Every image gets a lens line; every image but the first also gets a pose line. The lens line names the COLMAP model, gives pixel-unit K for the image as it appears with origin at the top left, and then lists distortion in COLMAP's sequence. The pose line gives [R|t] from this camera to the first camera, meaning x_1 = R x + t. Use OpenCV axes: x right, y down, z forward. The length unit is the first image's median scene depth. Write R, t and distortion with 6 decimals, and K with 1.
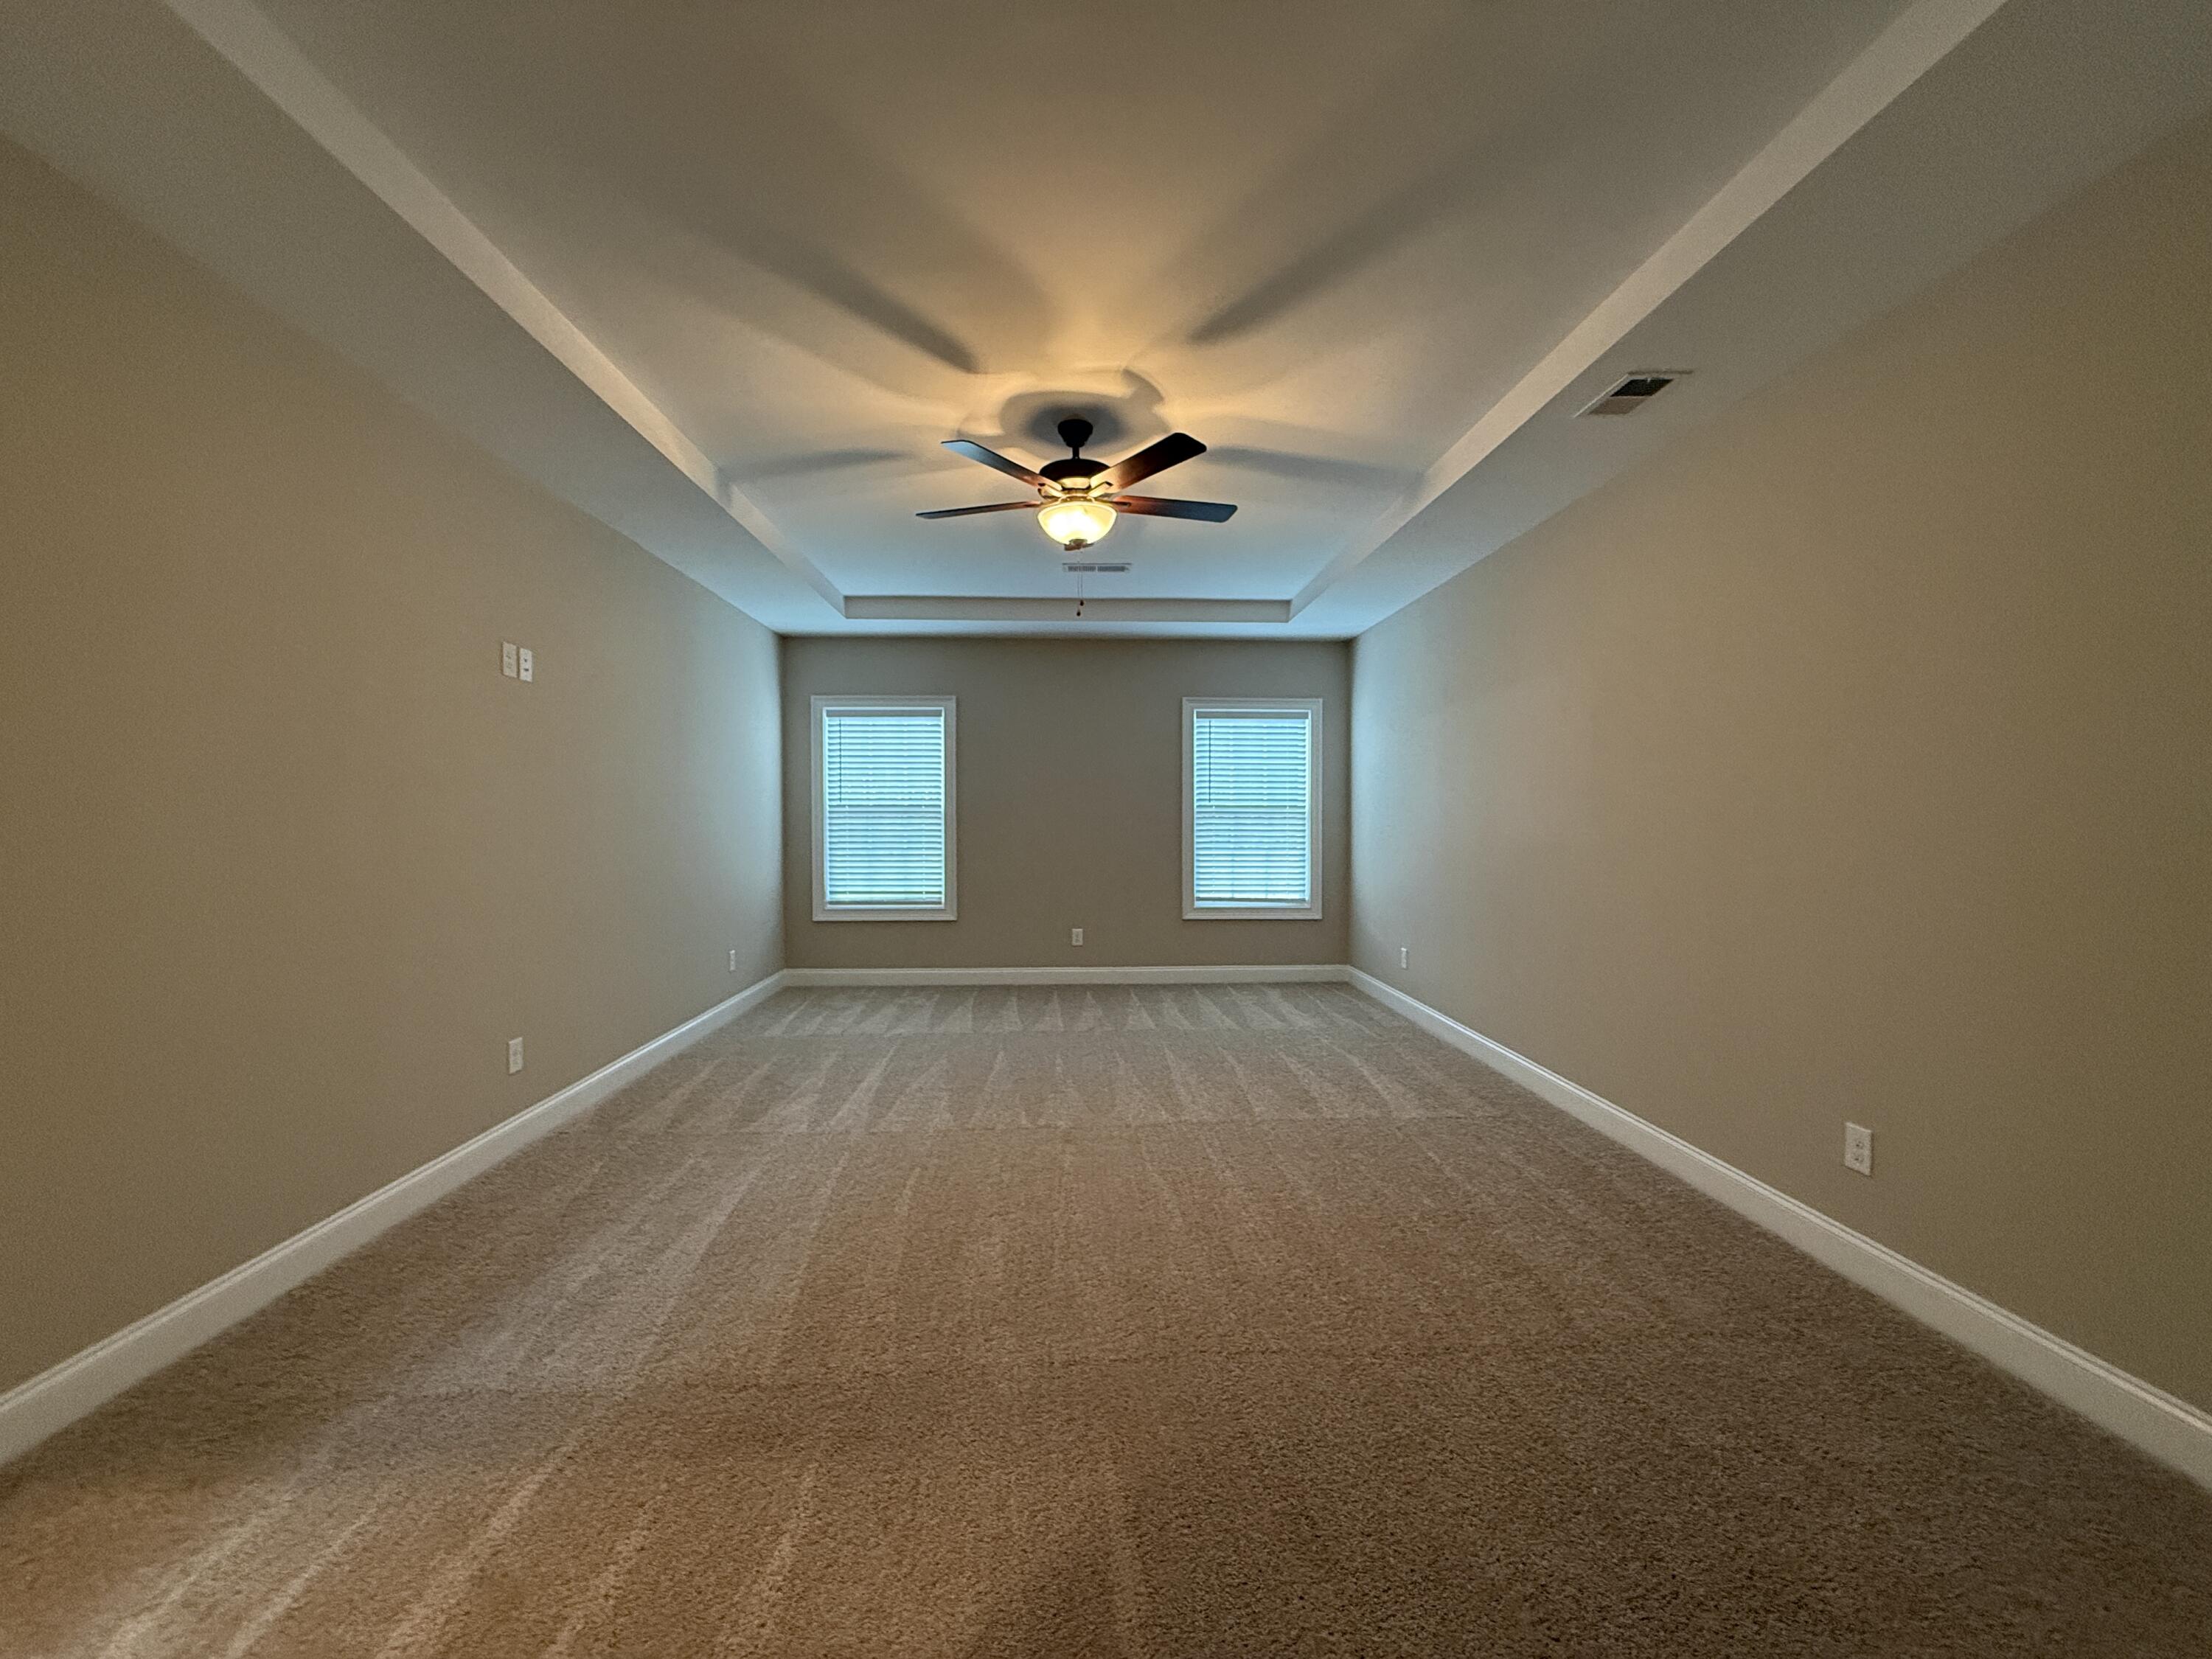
lens RADIAL K [[883.0, 0, 1103.2], [0, 883.0, 830.5], [0, 0, 1]] dist [0.001047, -0.000654]
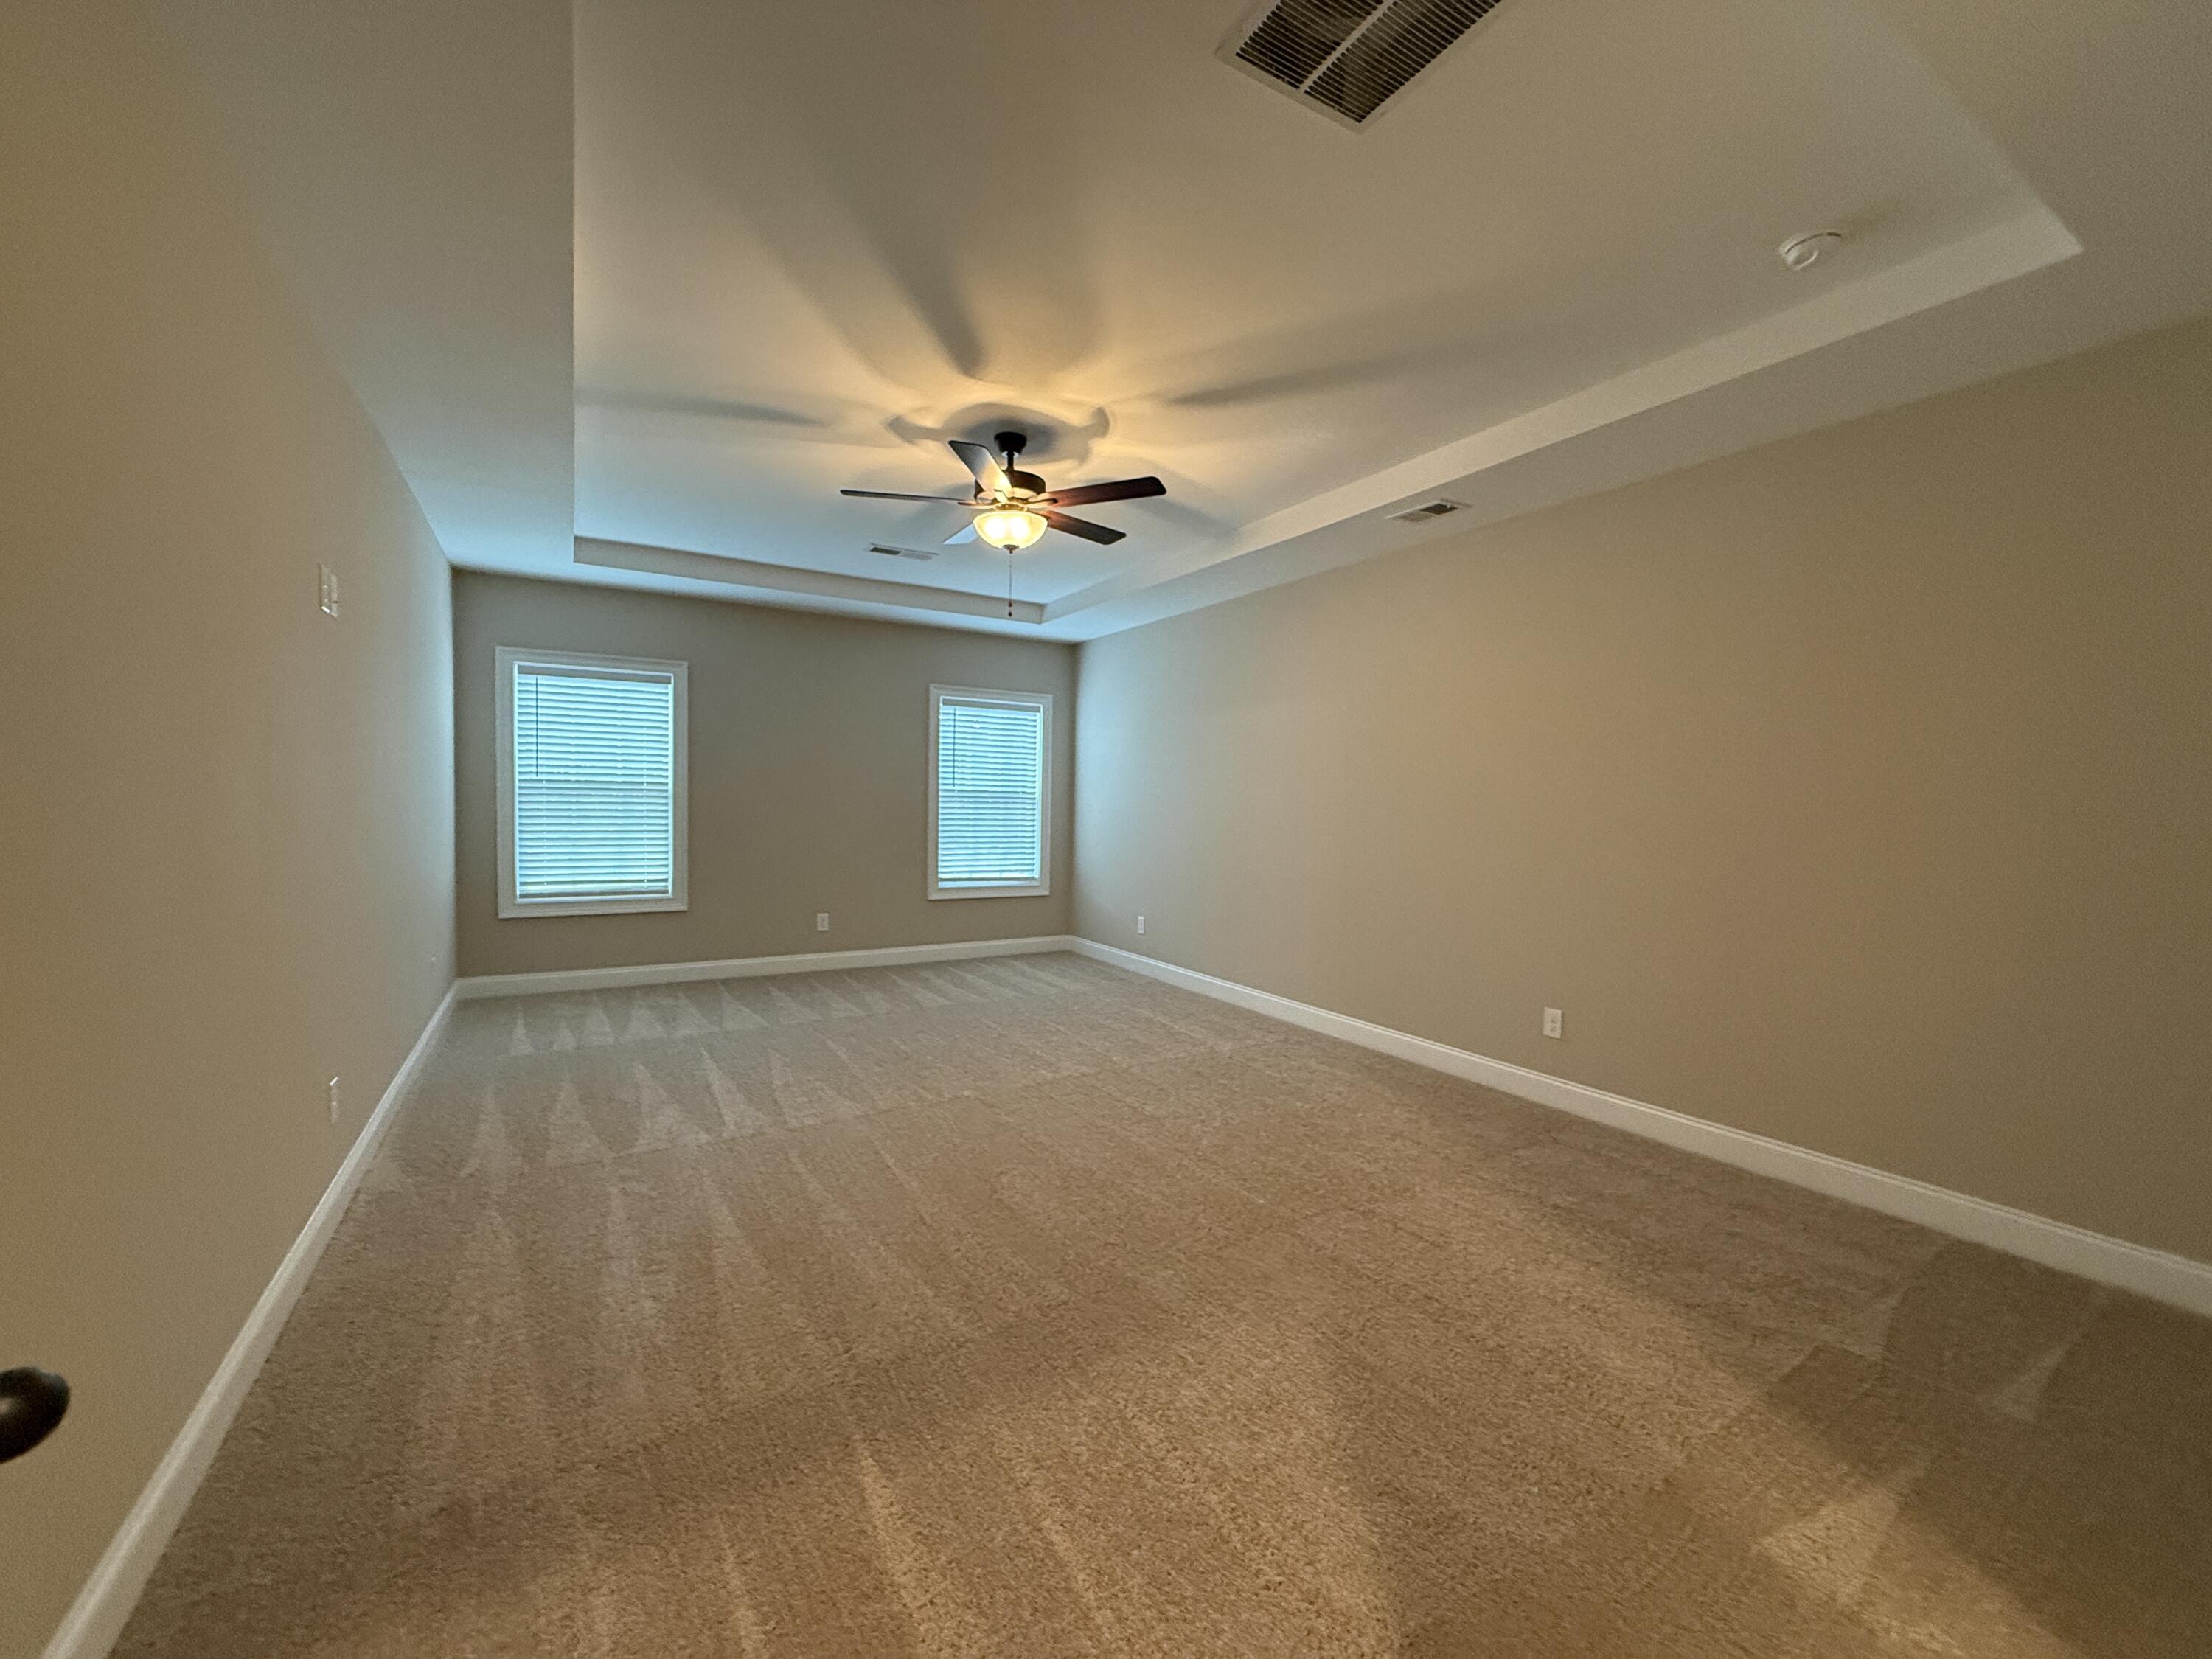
lens RADIAL K [[883.0, 0, 1103.2], [0, 883.0, 830.5], [0, 0, 1]] dist [0.001047, -0.000654]
pose [[0.878725, 0.000412, 0.477329, -0.228958], [-0.011215, 0.999741, 0.019783, -0.003127], [-0.477197, -0.022738, 0.878502, 0.000033]]
